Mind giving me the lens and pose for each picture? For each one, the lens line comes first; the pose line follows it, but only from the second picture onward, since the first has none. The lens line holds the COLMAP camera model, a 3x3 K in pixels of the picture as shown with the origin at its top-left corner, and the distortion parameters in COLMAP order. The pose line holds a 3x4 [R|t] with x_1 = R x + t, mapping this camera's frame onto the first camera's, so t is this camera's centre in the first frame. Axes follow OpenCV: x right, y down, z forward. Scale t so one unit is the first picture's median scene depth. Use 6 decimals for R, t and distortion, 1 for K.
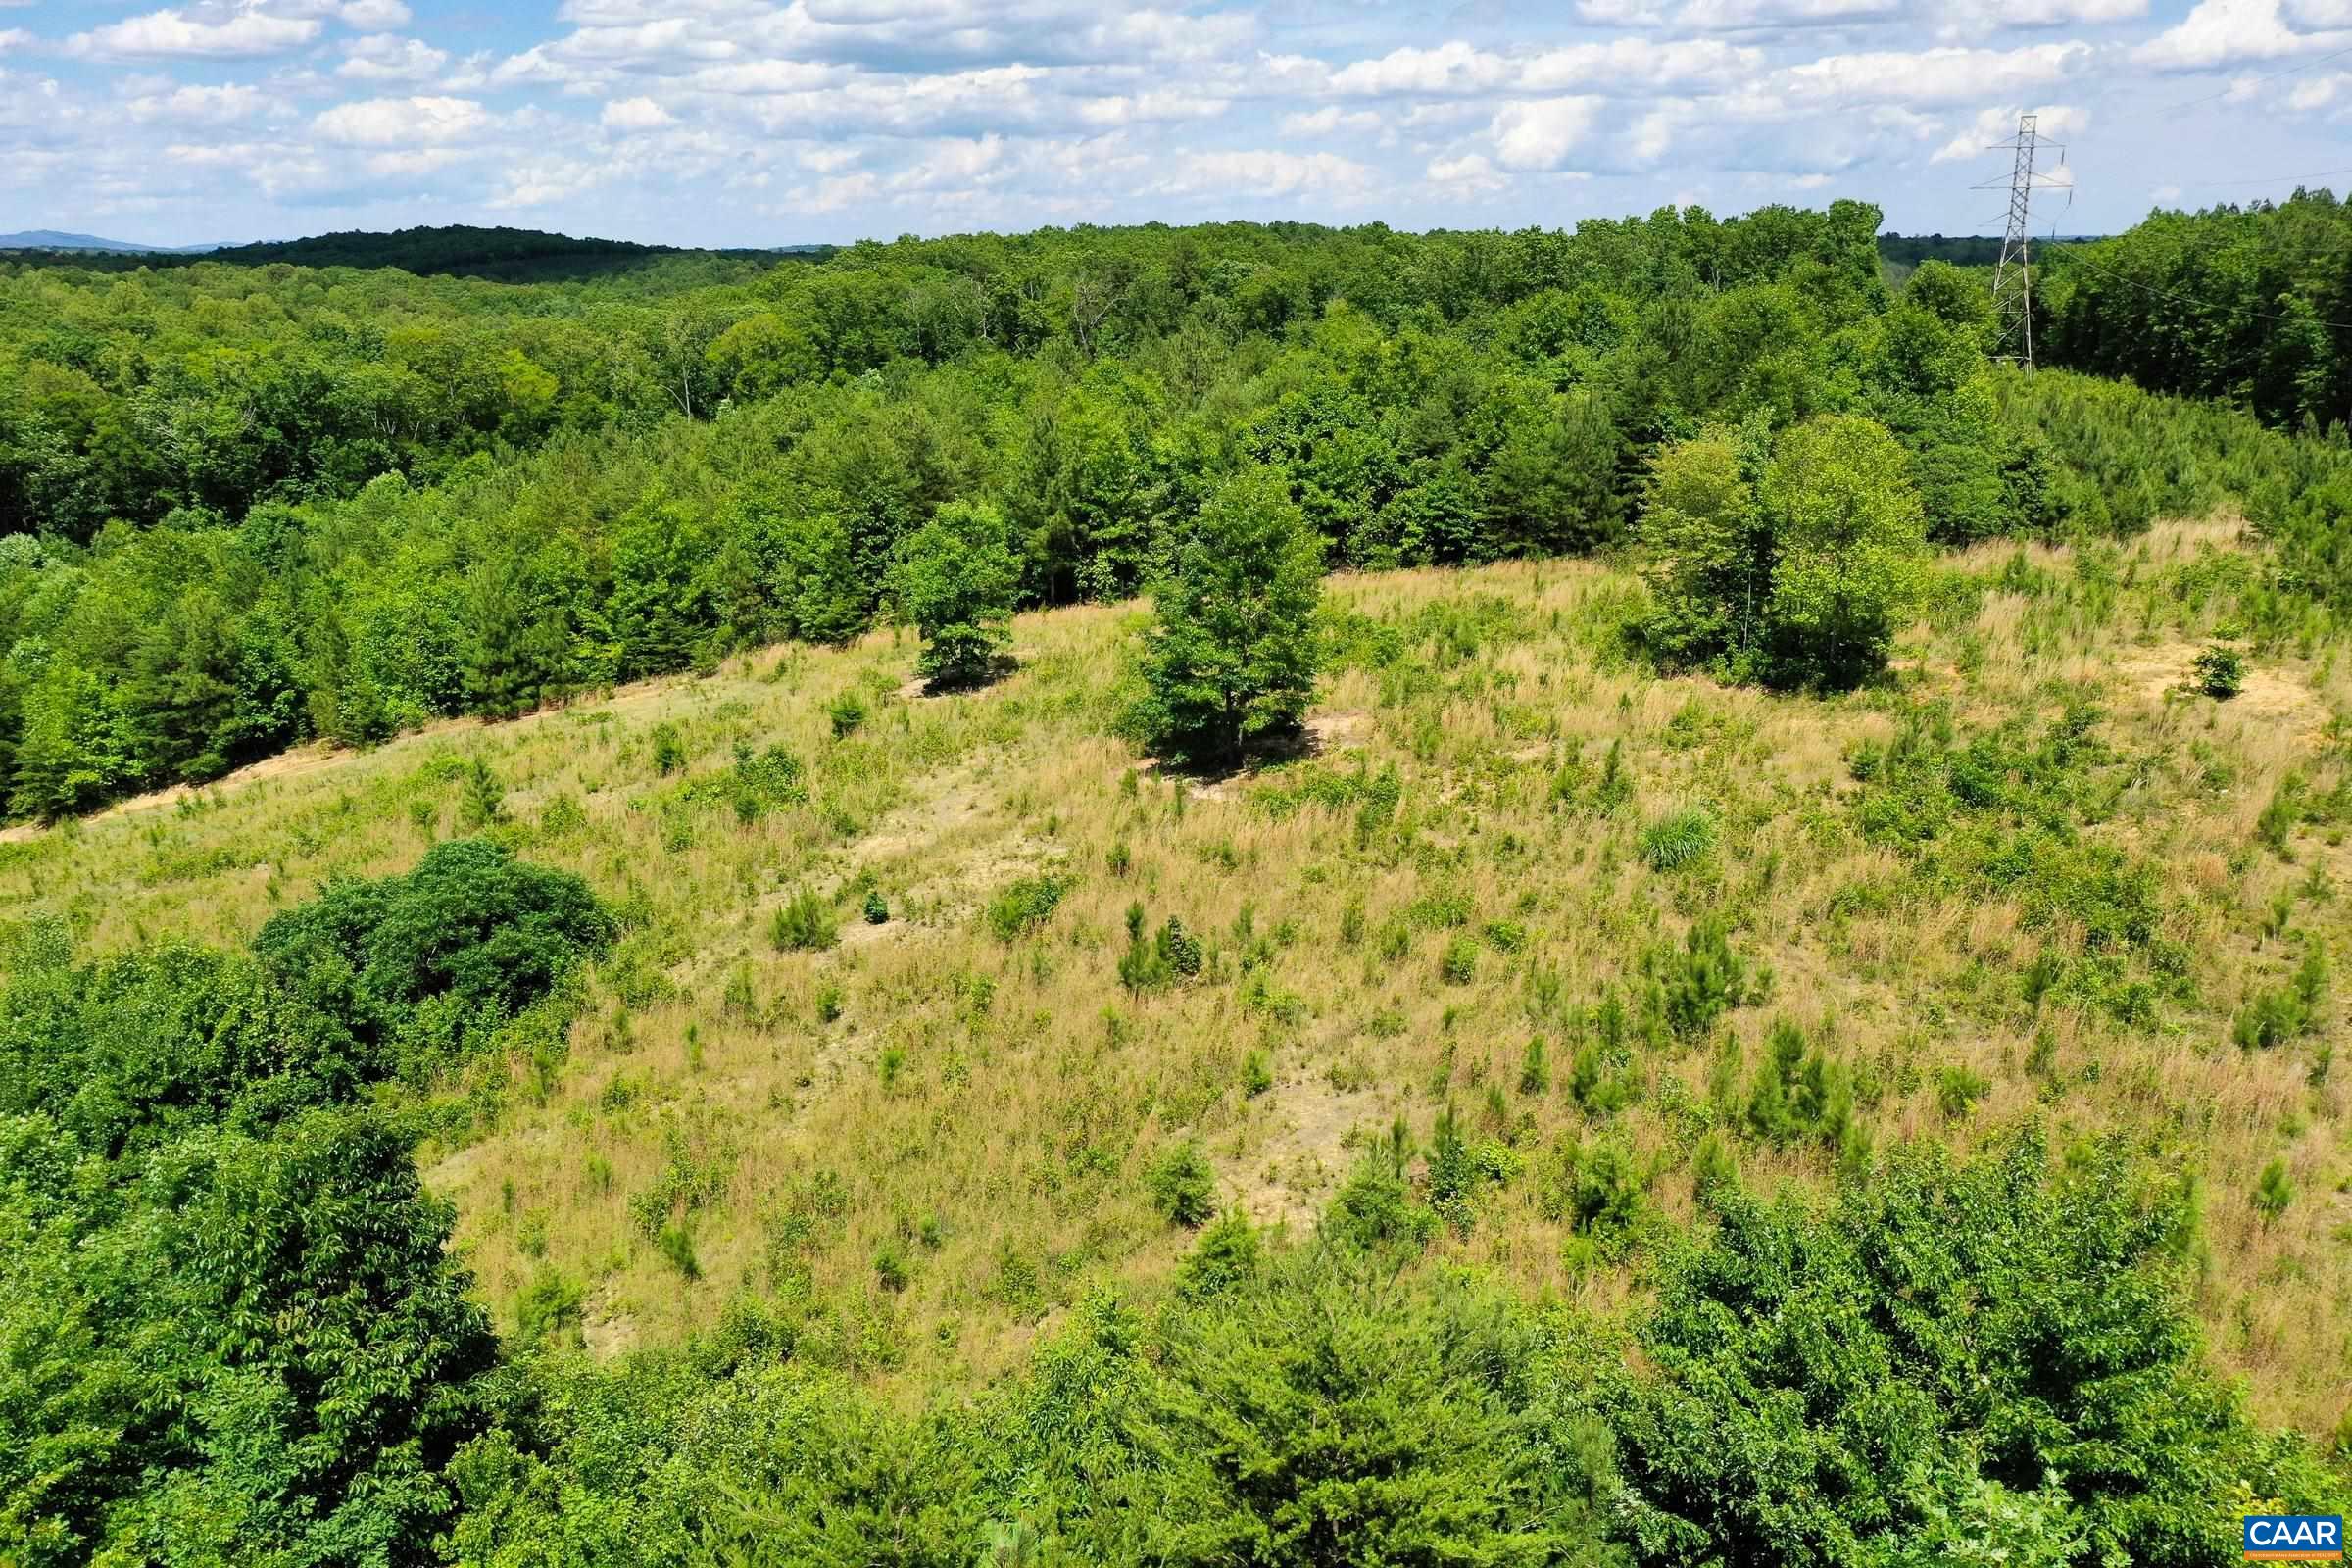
lens RADIAL K [[1860.6, 0, 1168.3], [0, 1860.6, 786.7], [0, 0, 1]] dist [-0.005595, 0.009671]
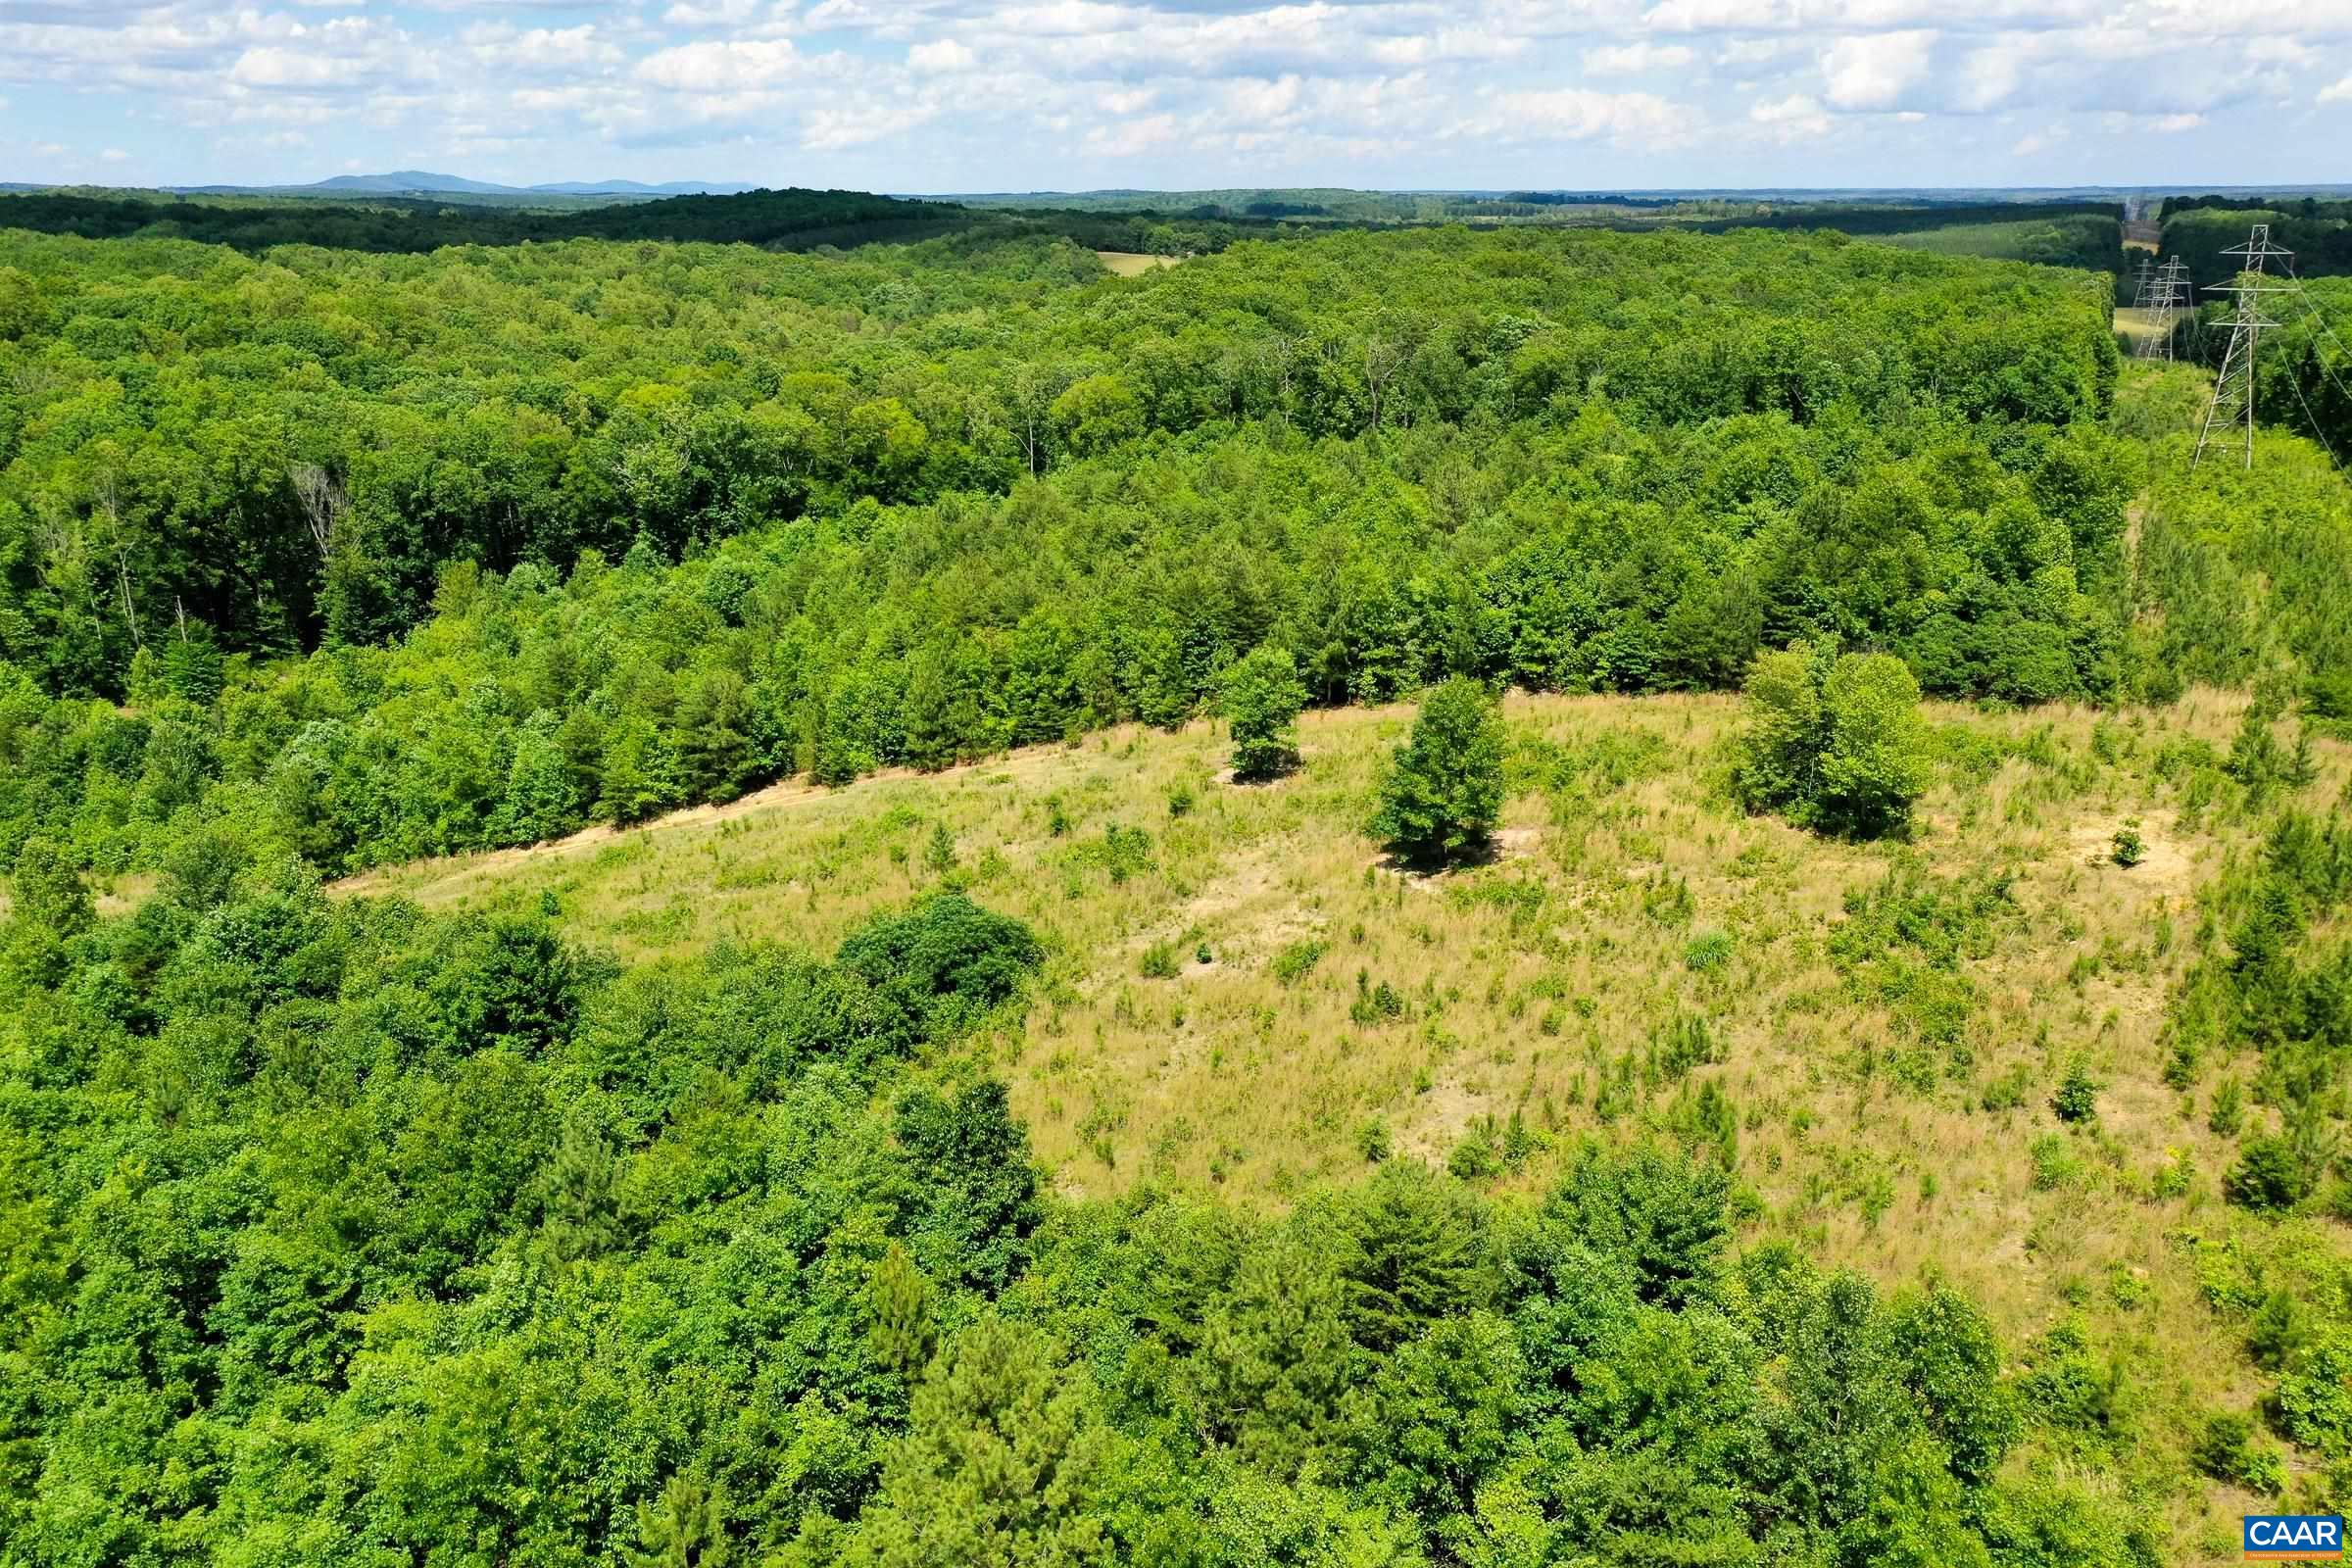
lens RADIAL K [[1860.6, 0, 1181.0], [0, 1860.6, 788.1], [0, 0, 1]] dist [-0.005595, 0.009671]
pose [[0.988753, 0.054545, -0.139255, 0.027199], [-0.050681, 0.998229, 0.031151, -0.088892], [0.140707, -0.023744, 0.989767, -0.413537]]
